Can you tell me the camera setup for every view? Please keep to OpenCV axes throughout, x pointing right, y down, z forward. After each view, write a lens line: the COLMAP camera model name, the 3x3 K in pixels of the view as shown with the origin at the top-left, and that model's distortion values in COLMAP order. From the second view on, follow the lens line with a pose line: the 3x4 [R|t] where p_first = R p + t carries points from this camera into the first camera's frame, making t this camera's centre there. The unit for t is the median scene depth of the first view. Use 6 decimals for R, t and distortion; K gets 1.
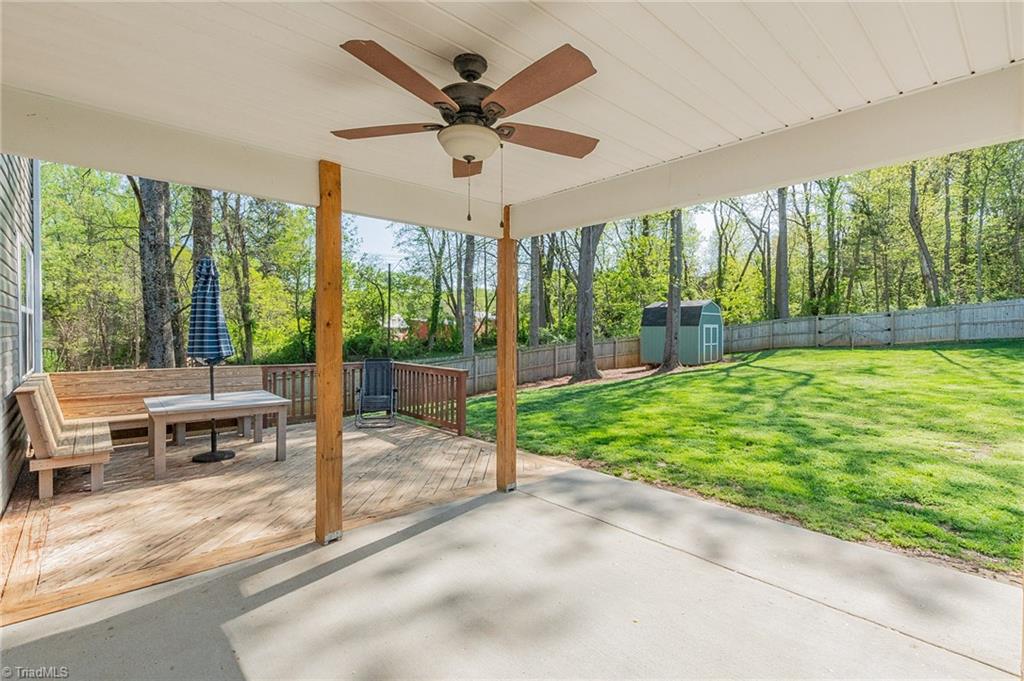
lens RADIAL K [[467.7, 0, 514.1], [0, 467.7, 333.8], [0, 0, 1]] dist [0.002418, -0.000401]
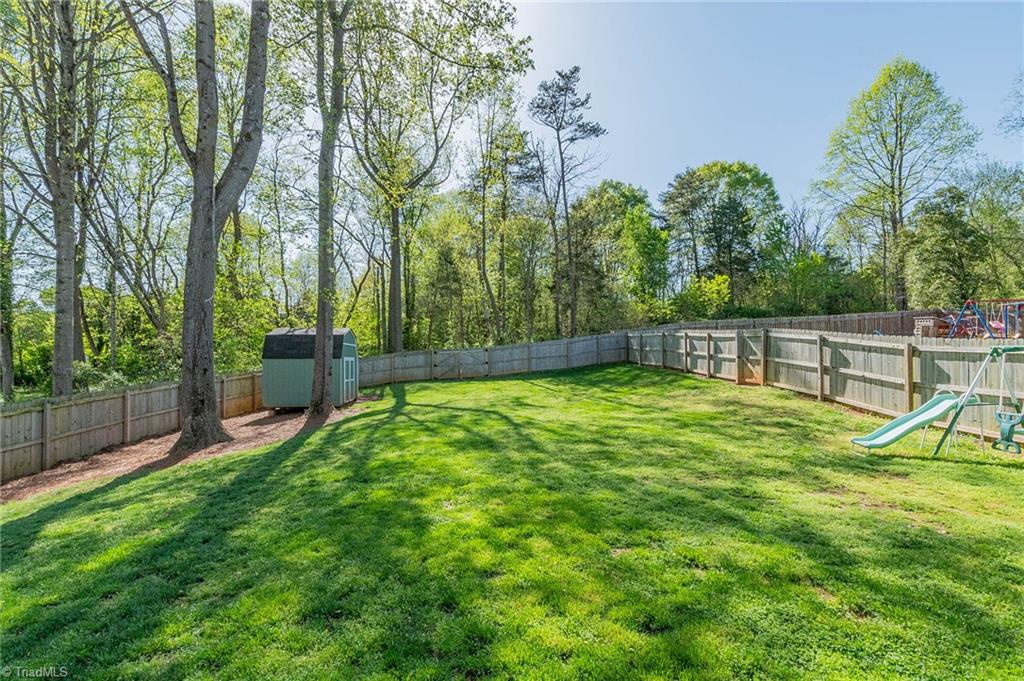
lens RADIAL K [[467.7, 0, 489.4], [0, 467.7, 354.8], [0, 0, 1]] dist [0.002418, -0.000401]
pose [[0.685617, 0.010385, 0.727888, -0.017988], [0.010951, 0.999638, -0.024577, -0.000335], [-0.727880, 0.024822, 0.685255, 0.155827]]
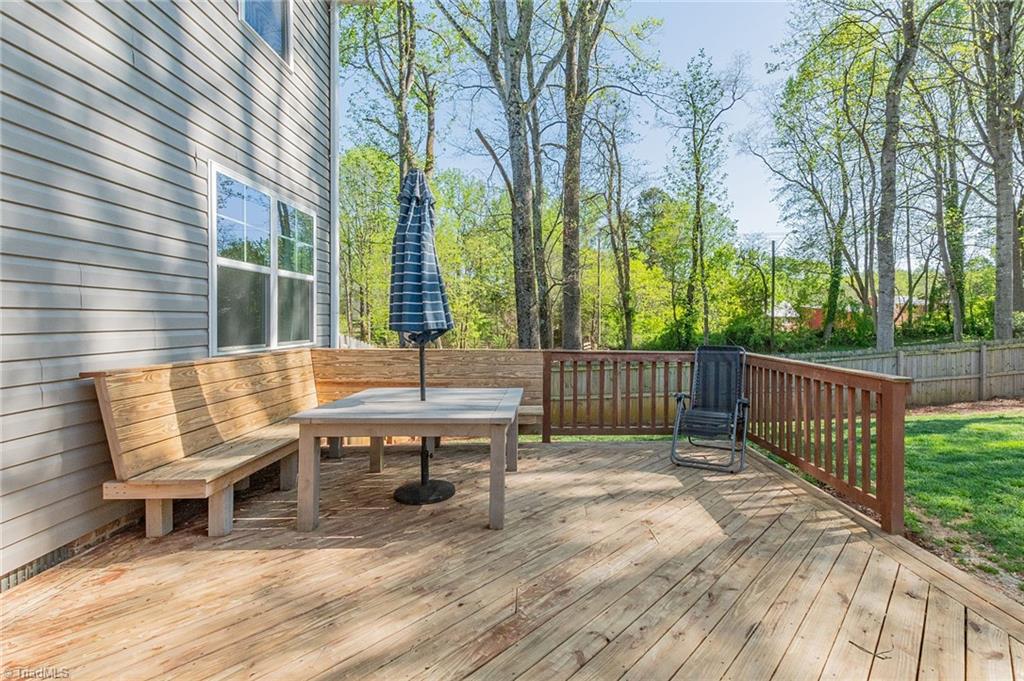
lens RADIAL K [[484.2, 0, 574.5], [0, 484.2, 321.3], [0, 0, 1]] dist [0.009360, -0.001940]
pose [[0.791127, -0.000177, -0.611652, -0.012927], [-0.004450, 0.999972, -0.006045, 0.005643], [0.611636, 0.007504, 0.791104, 0.087416]]
